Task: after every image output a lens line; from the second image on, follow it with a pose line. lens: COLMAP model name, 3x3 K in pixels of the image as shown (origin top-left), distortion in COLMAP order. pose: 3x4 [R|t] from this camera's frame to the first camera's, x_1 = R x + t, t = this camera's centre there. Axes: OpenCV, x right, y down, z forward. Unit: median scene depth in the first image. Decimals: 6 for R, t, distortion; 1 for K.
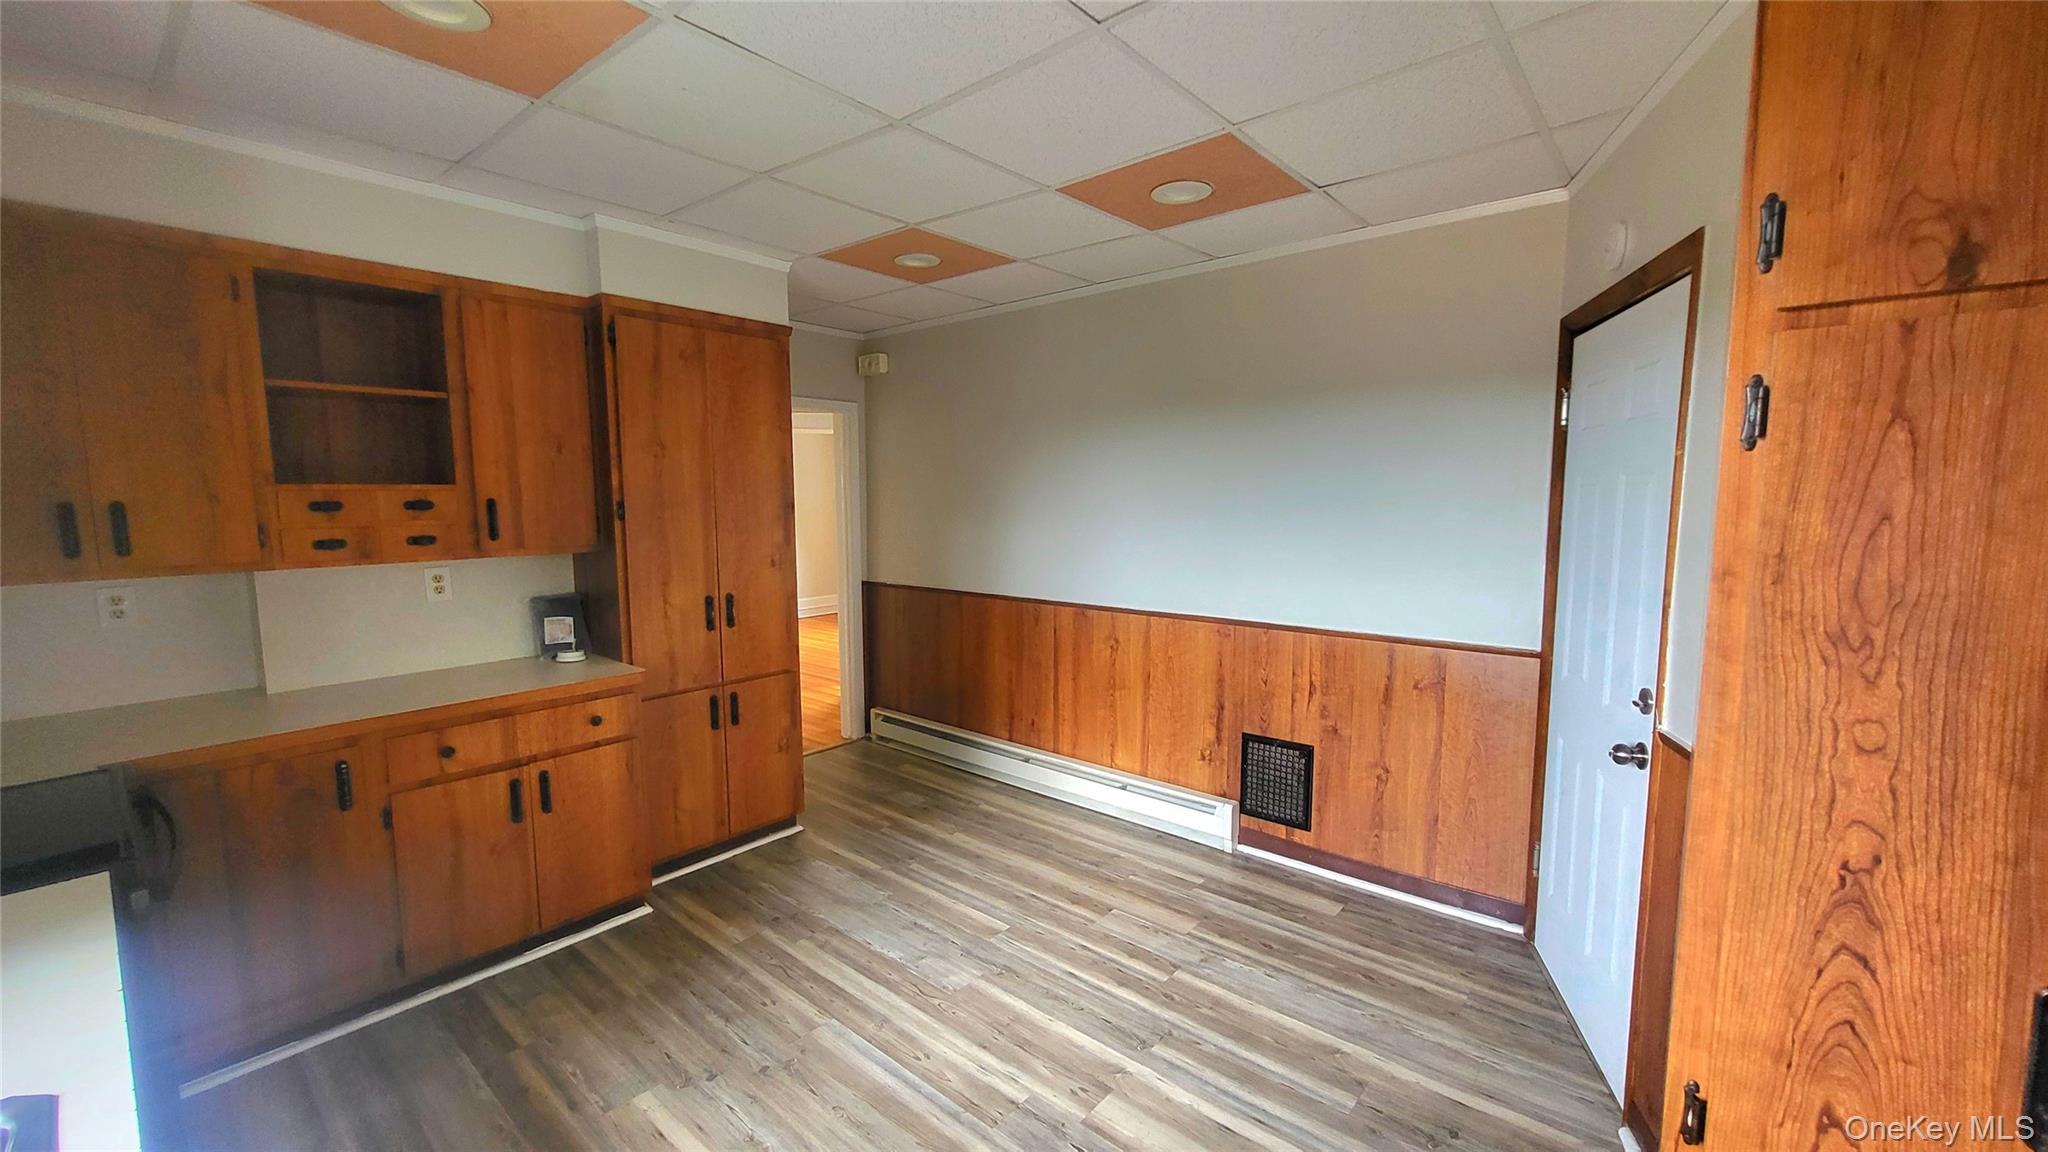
lens RADIAL K [[807.4, 0, 1013.9], [0, 807.4, 578.0], [0, 0, 1]] dist [0.000695, 0.000608]
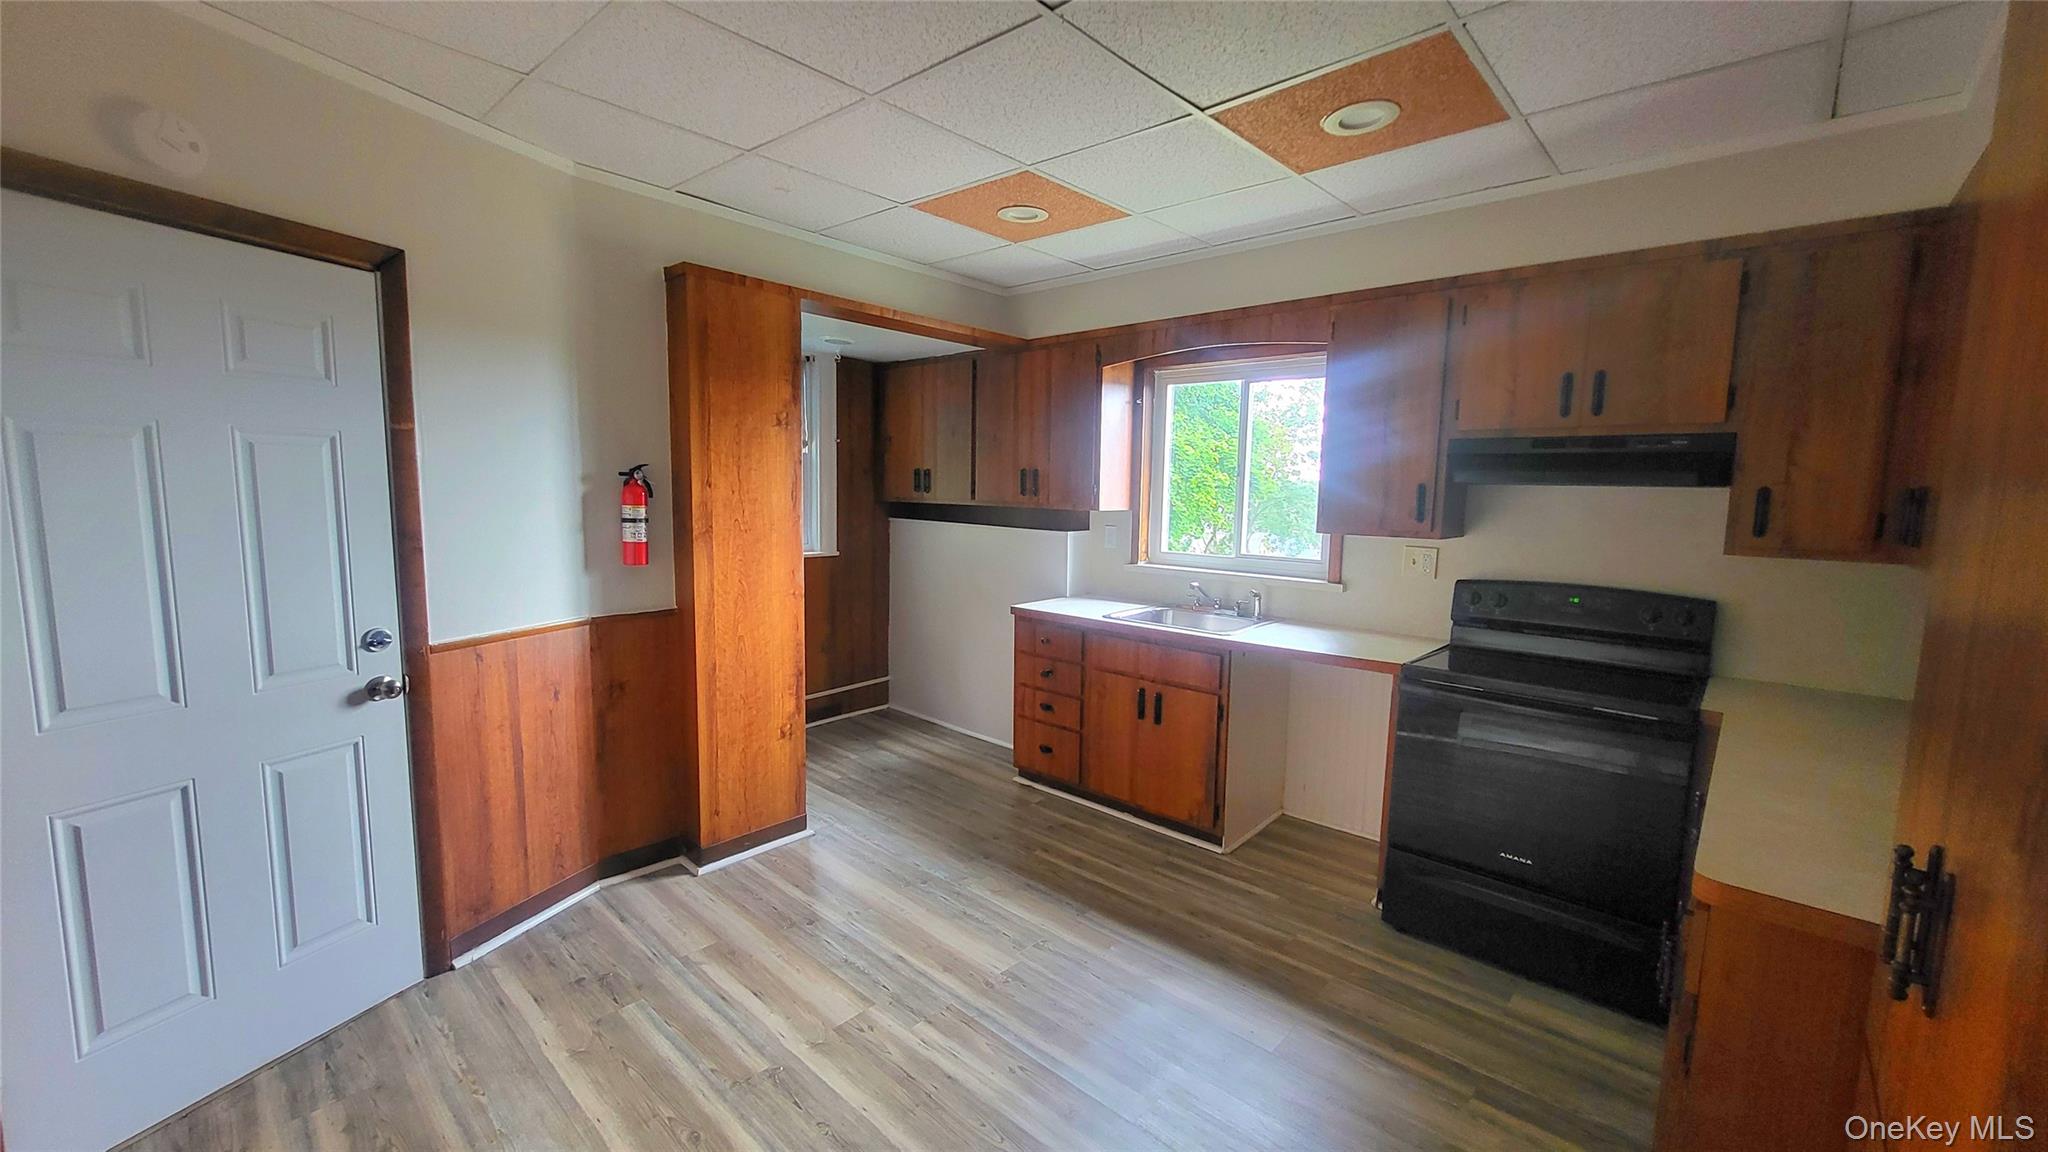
lens RADIAL K [[807.4, 0, 1013.9], [0, 807.4, 578.0], [0, 0, 1]] dist [0.000695, 0.000608]
pose [[-0.999184, -0.017721, 0.036290, -0.126082], [-0.009428, 0.976112, 0.217064, -0.154777], [-0.039270, 0.216545, -0.975483, 1.685933]]
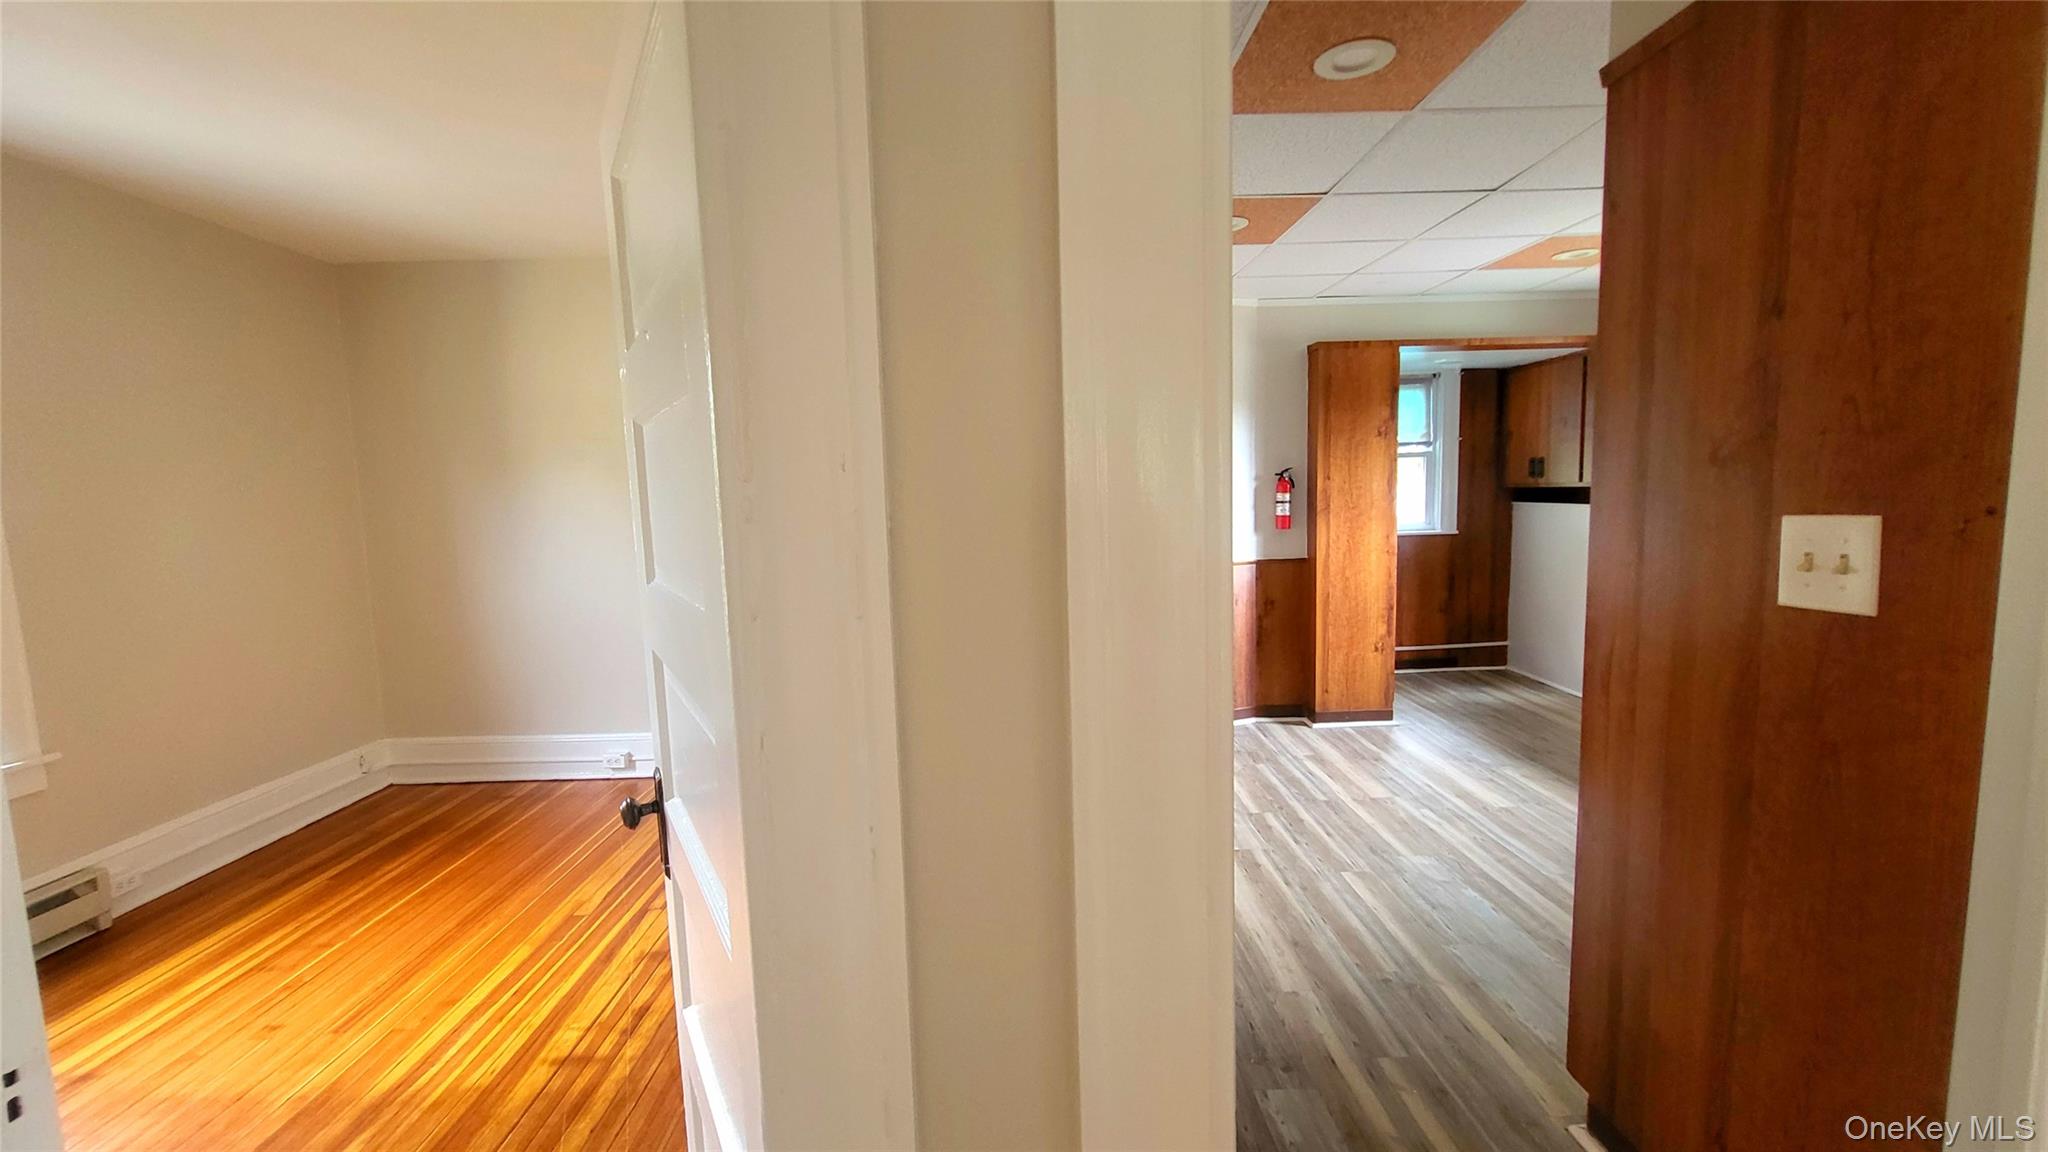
lens RADIAL K [[816.7, 0, 1019.6], [0, 816.7, 579.3], [0, 0, 1]] dist [0.001816, 0.000689]
pose [[-0.660125, -0.052623, 0.749310, -0.613204], [0.112577, 0.979345, 0.167956, -0.198406], [-0.742672, 0.195226, -0.640566, 2.335700]]
